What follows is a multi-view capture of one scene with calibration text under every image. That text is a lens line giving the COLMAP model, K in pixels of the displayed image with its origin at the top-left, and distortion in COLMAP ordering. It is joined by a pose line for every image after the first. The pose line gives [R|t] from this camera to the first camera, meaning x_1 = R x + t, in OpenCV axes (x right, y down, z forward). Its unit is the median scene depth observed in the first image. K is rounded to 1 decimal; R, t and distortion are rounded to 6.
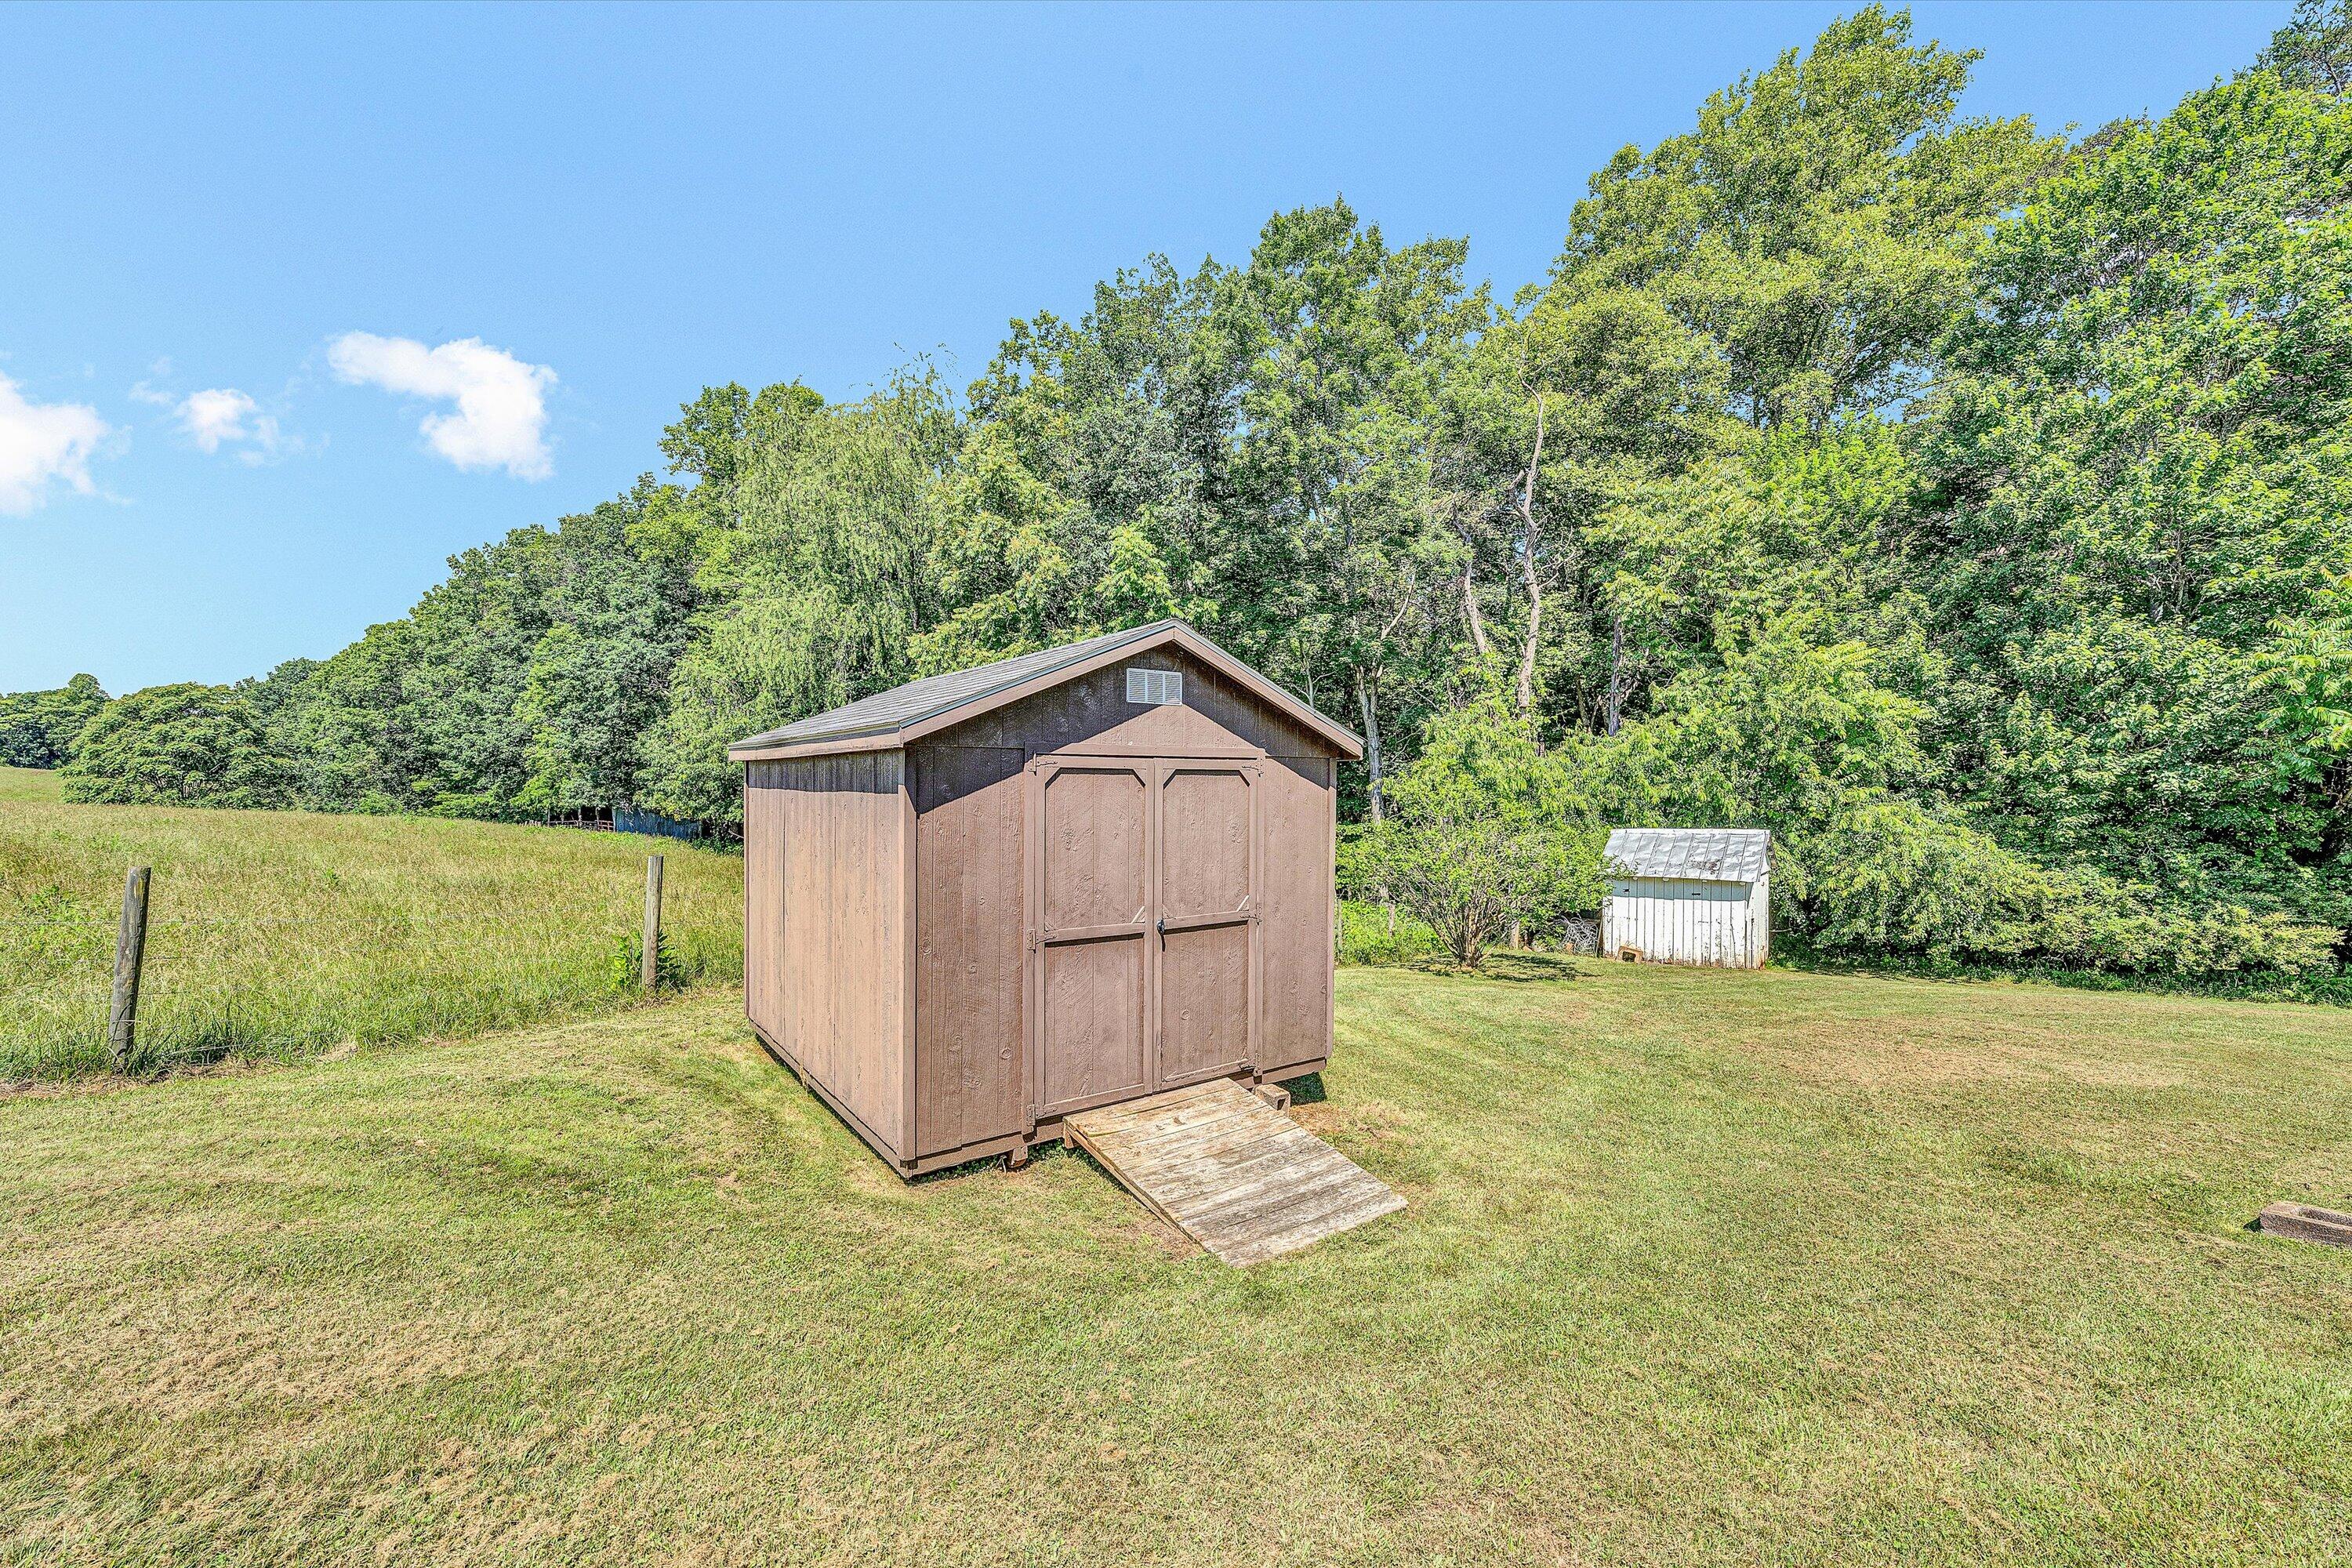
lens RADIAL K [[935.4, 0, 1176.0], [0, 935.4, 784.0], [0, 0, 1]] dist [0.010826, -0.004007]
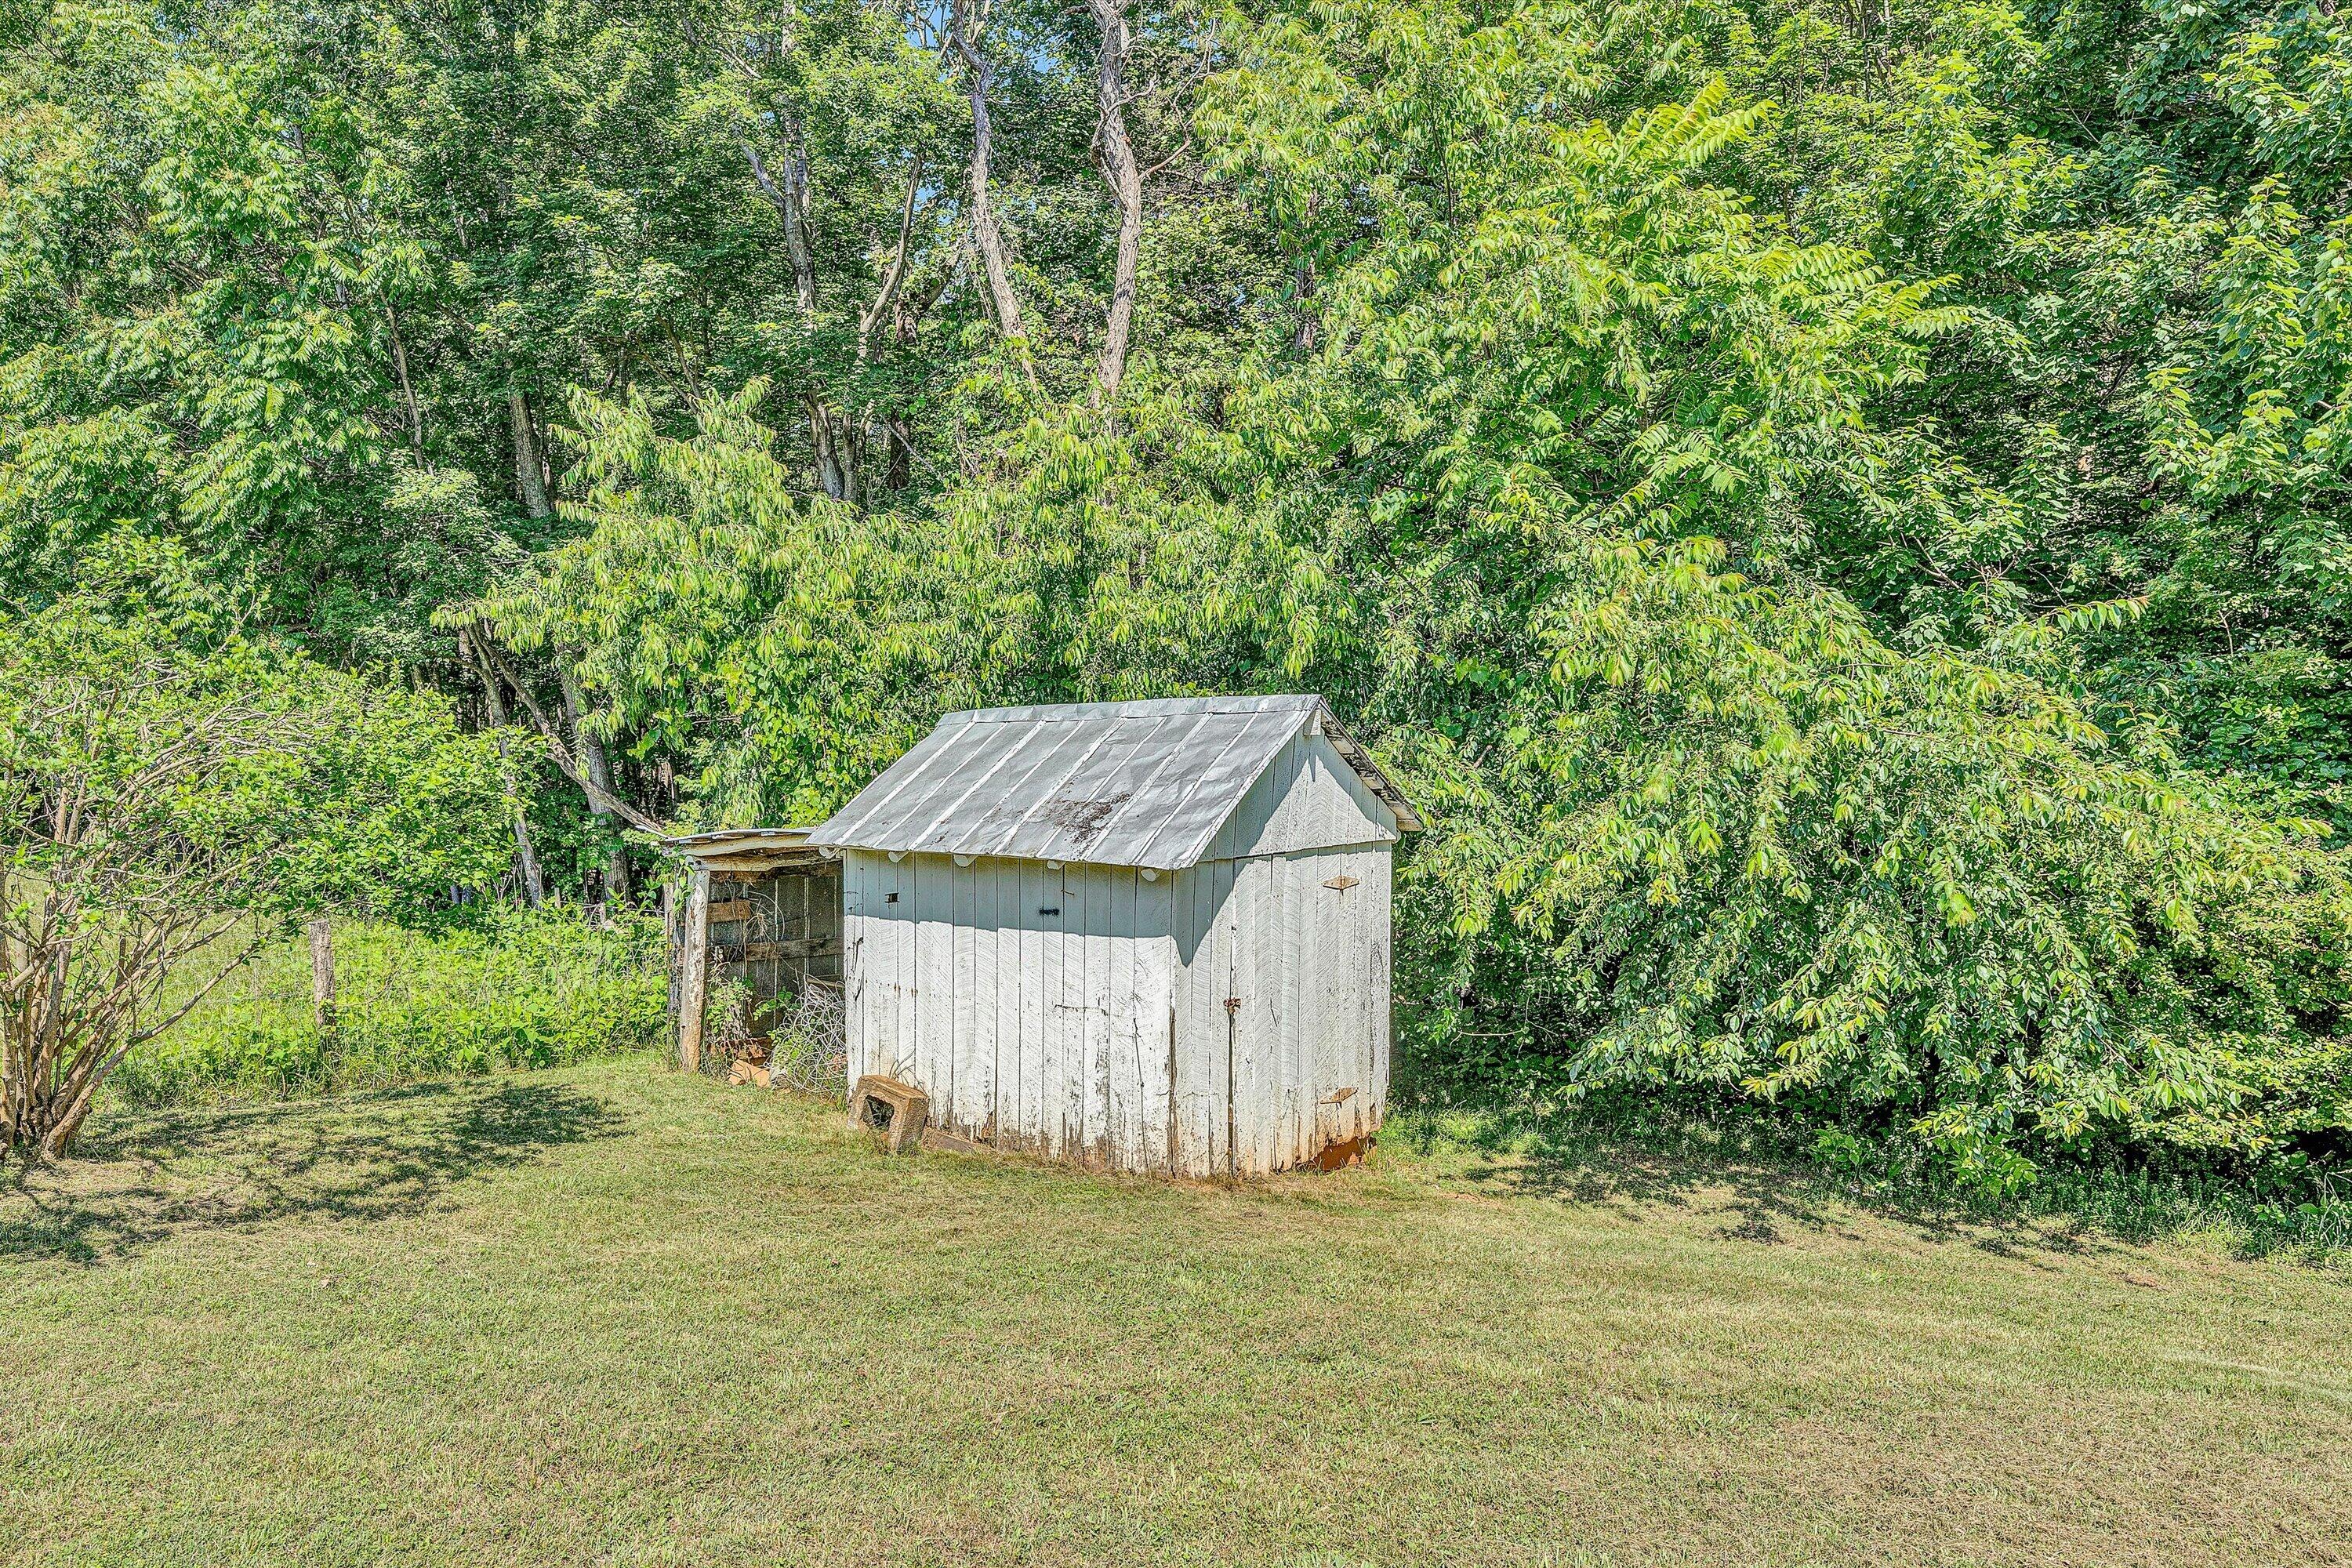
lens RADIAL K [[1285.9, 0, 1176.0], [0, 1285.9, 784.0], [0, 0, 1]] dist [0.000395, -0.000273]
pose [[0.994917, 0.006497, -0.100485, 0.587586], [-0.006570, 0.999978, -0.000388, 0.072514], [0.100480, 0.001047, 0.994939, 0.564409]]
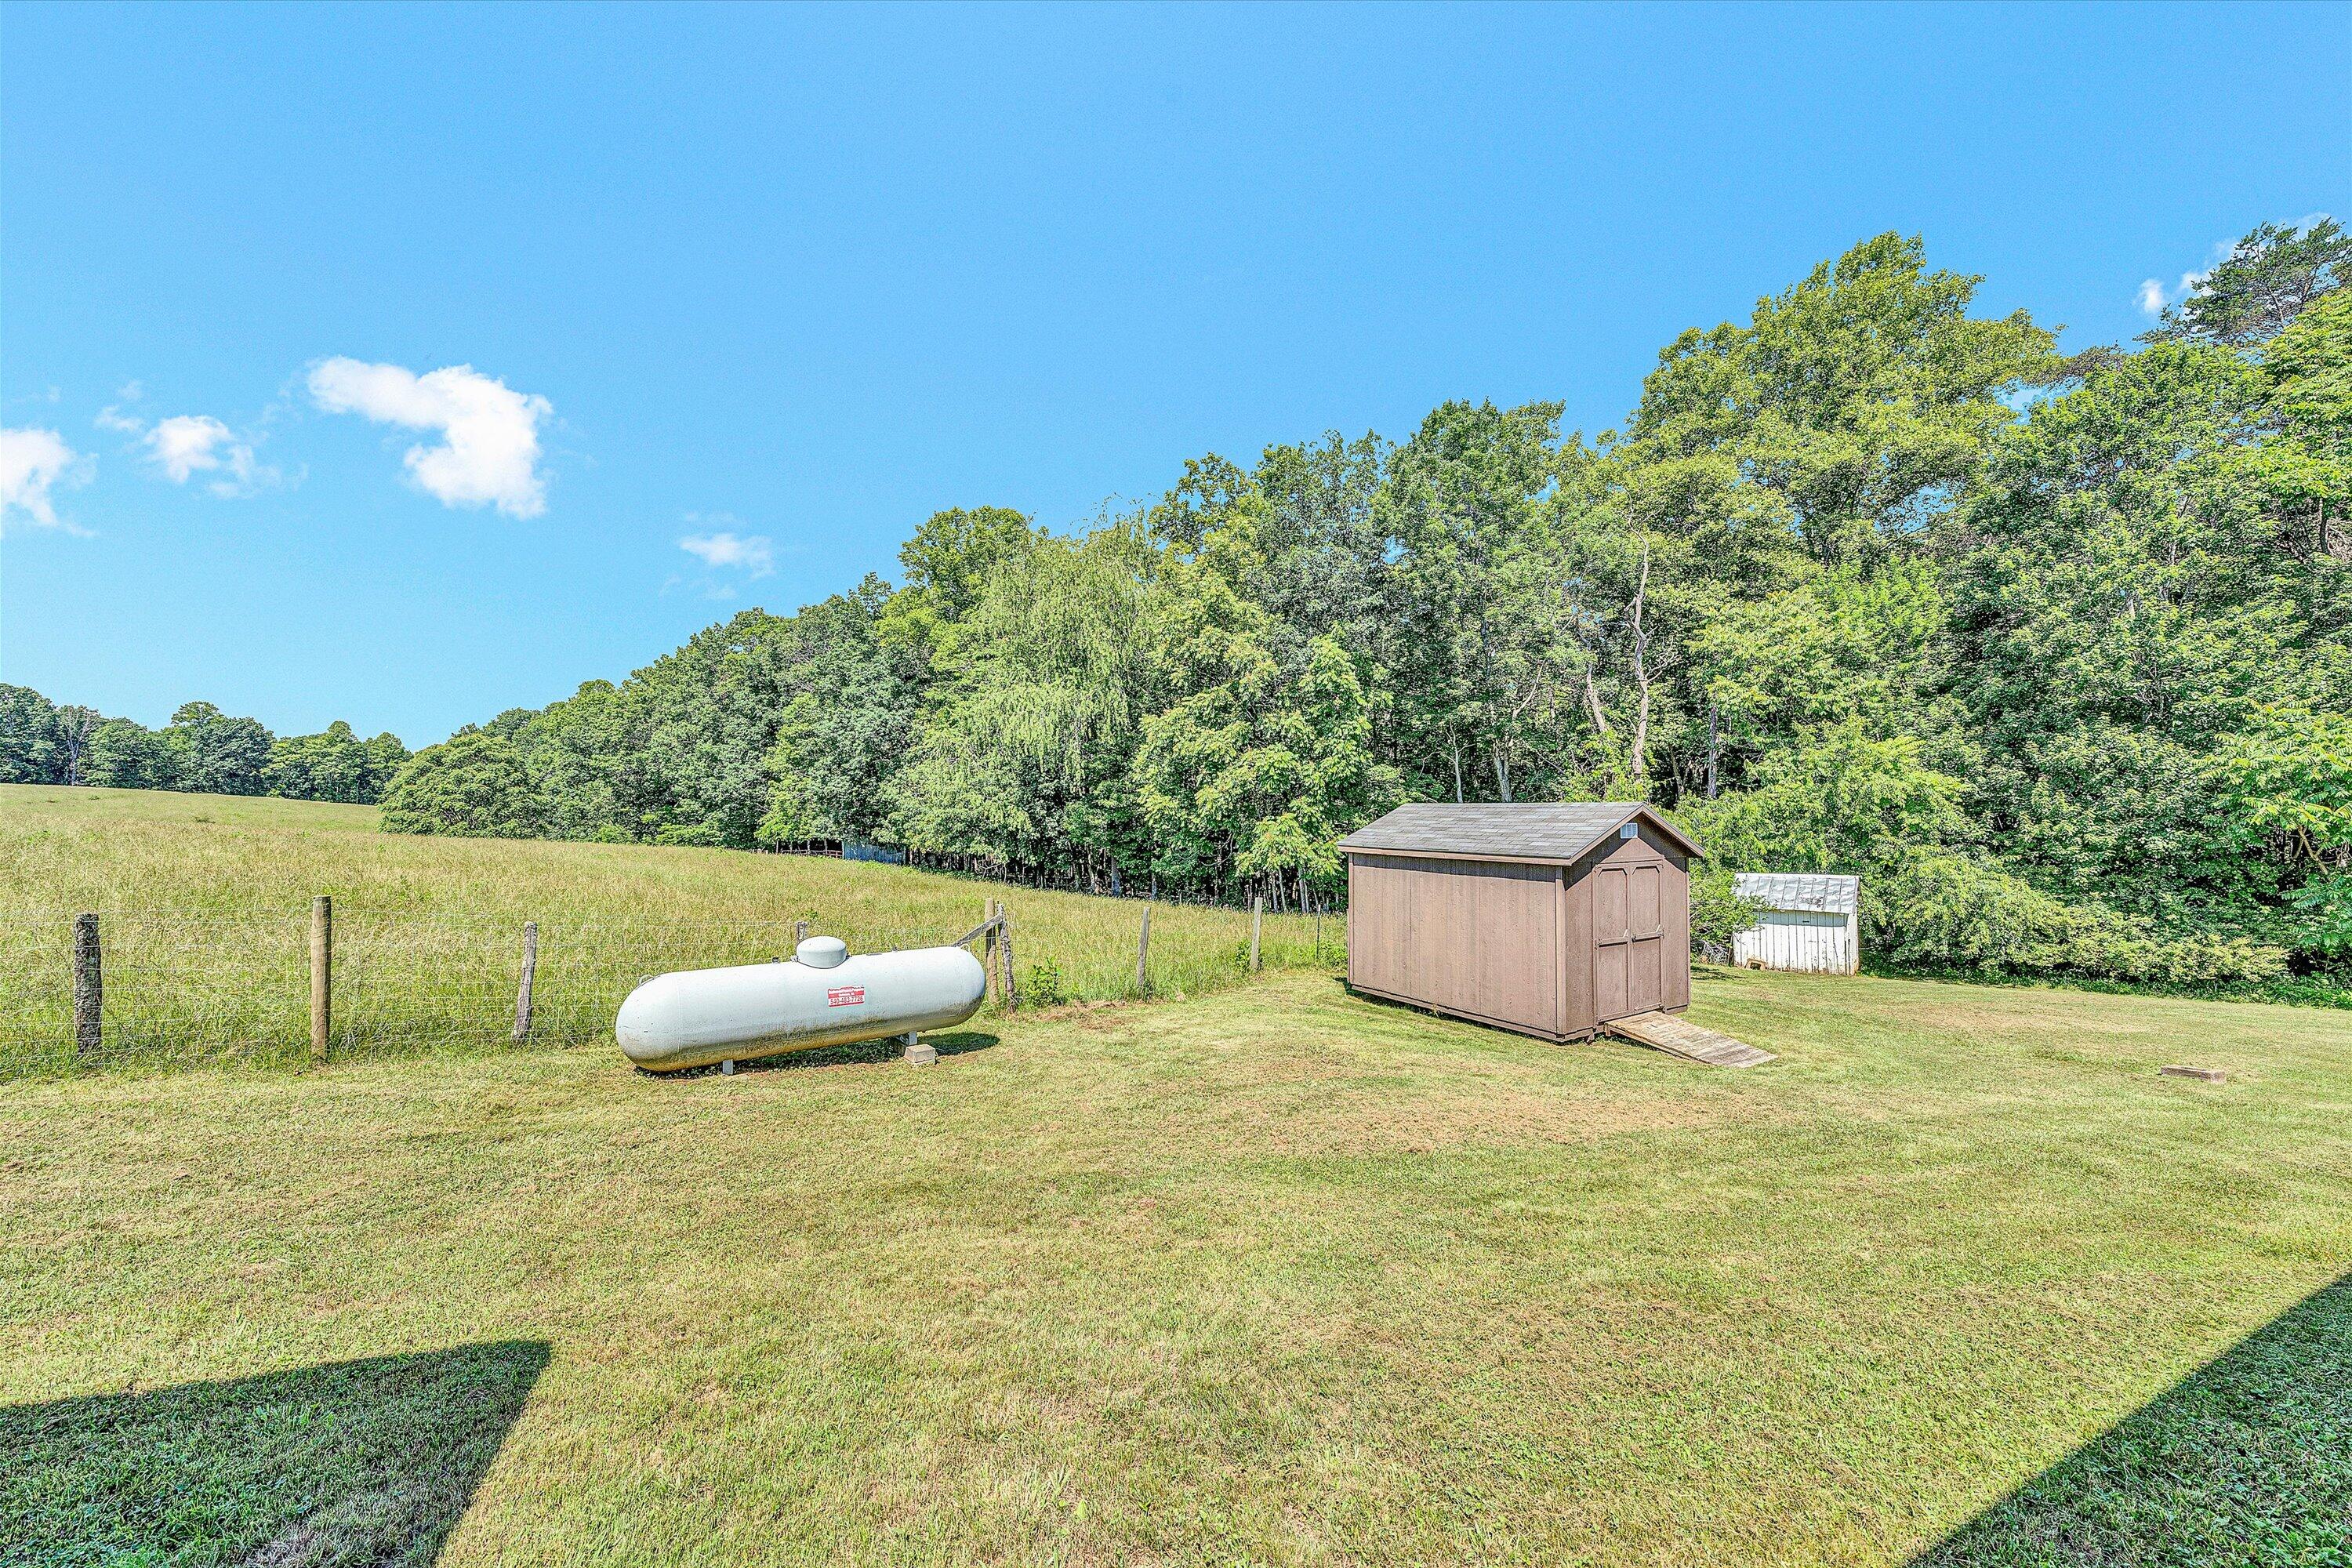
lens RADIAL K [[909.5, 0, 1113.7], [0, 909.5, 750.3], [0, 0, 1]] dist [0.000438, 0.000086]
pose [[0.997782, -0.003325, -0.066480, -0.363252], [-0.000491, 0.998357, -0.057305, -0.055896], [0.066561, 0.057210, 0.996141, -0.413155]]
